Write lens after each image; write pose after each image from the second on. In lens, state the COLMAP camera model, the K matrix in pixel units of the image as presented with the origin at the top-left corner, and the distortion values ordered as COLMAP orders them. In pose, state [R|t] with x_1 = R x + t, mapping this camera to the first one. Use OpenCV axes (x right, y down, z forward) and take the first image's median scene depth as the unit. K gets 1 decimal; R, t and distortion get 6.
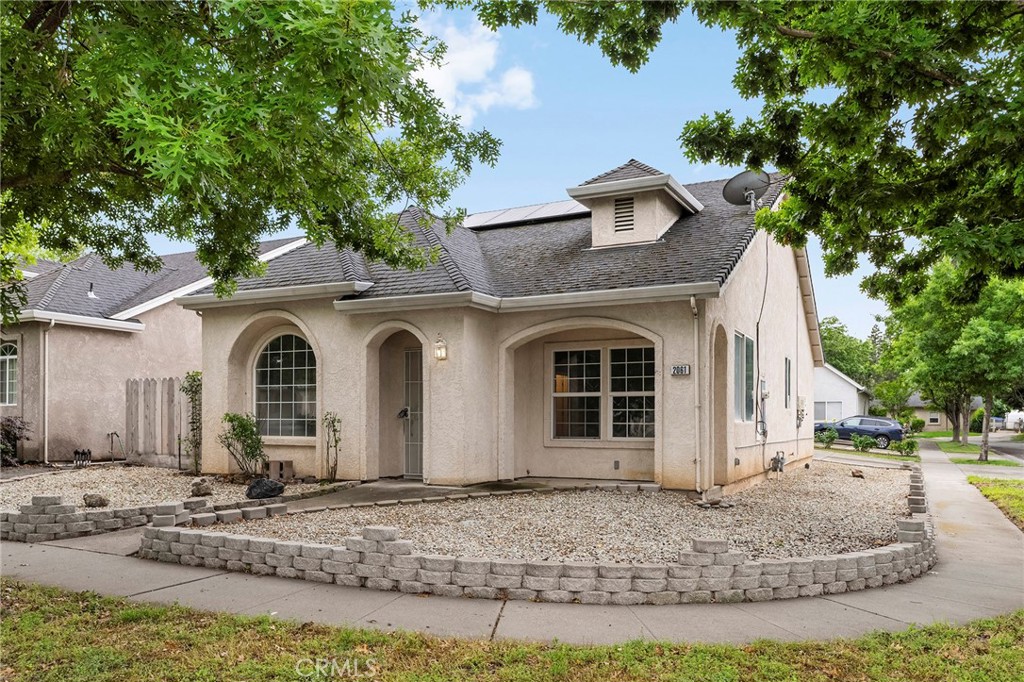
lens RADIAL K [[775.0, 0, 510.7], [0, 775.0, 416.1], [0, 0, 1]] dist [0.006266, -0.004518]
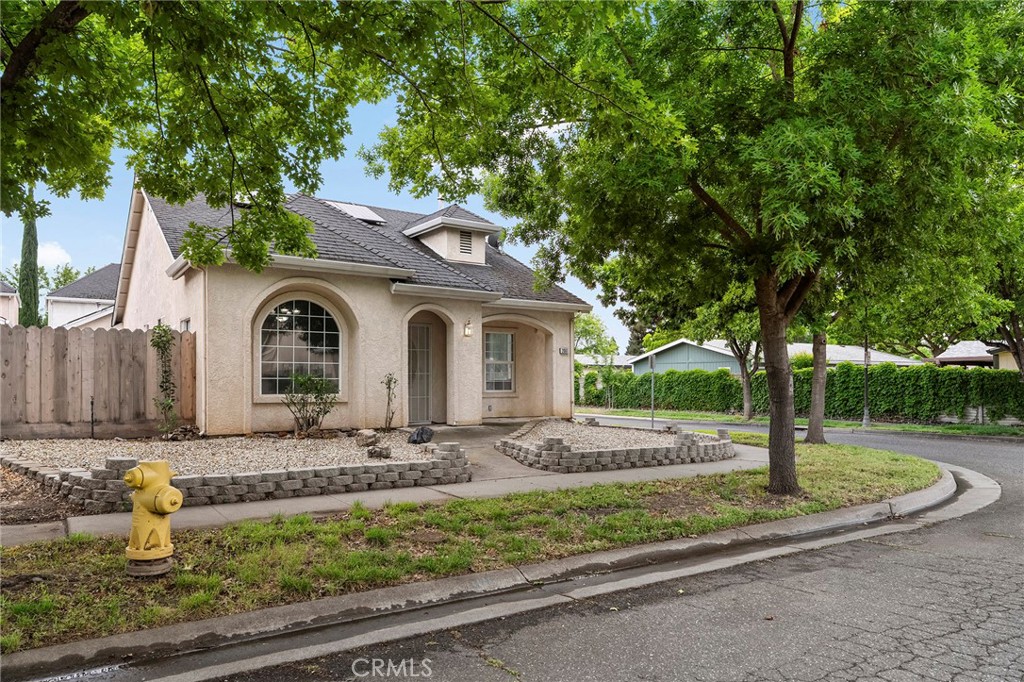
lens RADIAL K [[692.2, 0, 512.6], [0, 692.2, 374.4], [0, 0, 1]] dist [0.004820, 0.001917]
pose [[0.478443, 0.005157, 0.878104, -1.020641], [-0.004196, 0.999985, -0.003586, 0.000534], [-0.878109, -0.001969, 0.478457, 0.286068]]
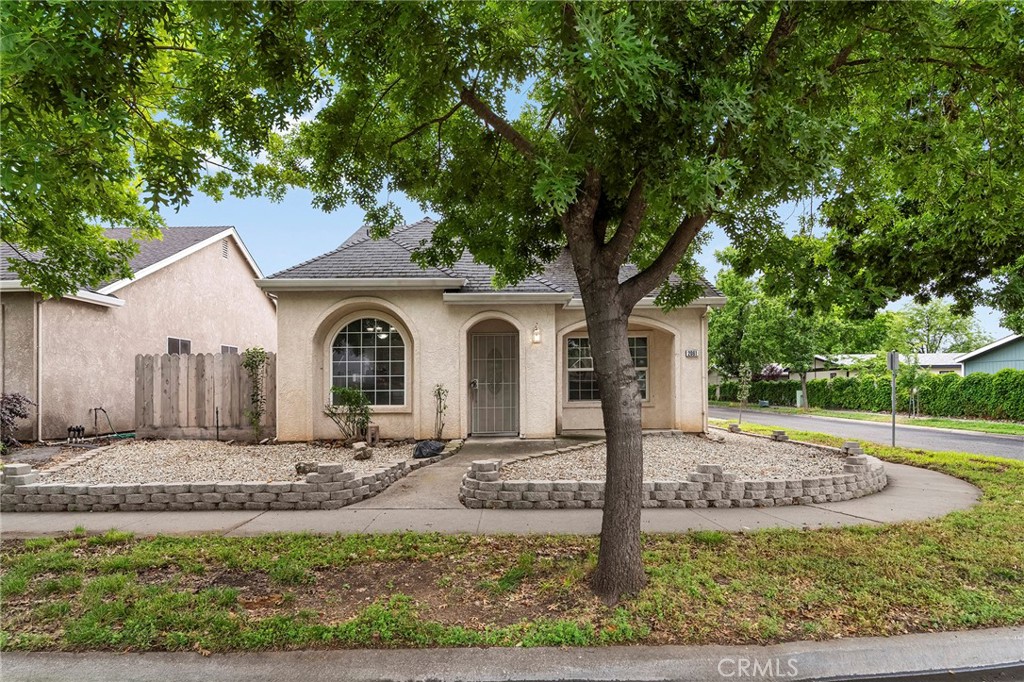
lens RADIAL K [[595.5, 0, 500.9], [0, 595.5, 382.1], [0, 0, 1]] dist [-0.000500, -0.000089]
pose [[0.888567, -0.010083, 0.458635, -0.535880], [0.012829, 0.999914, -0.002873, -0.003903], [-0.458567, 0.008437, 0.888620, 0.115340]]
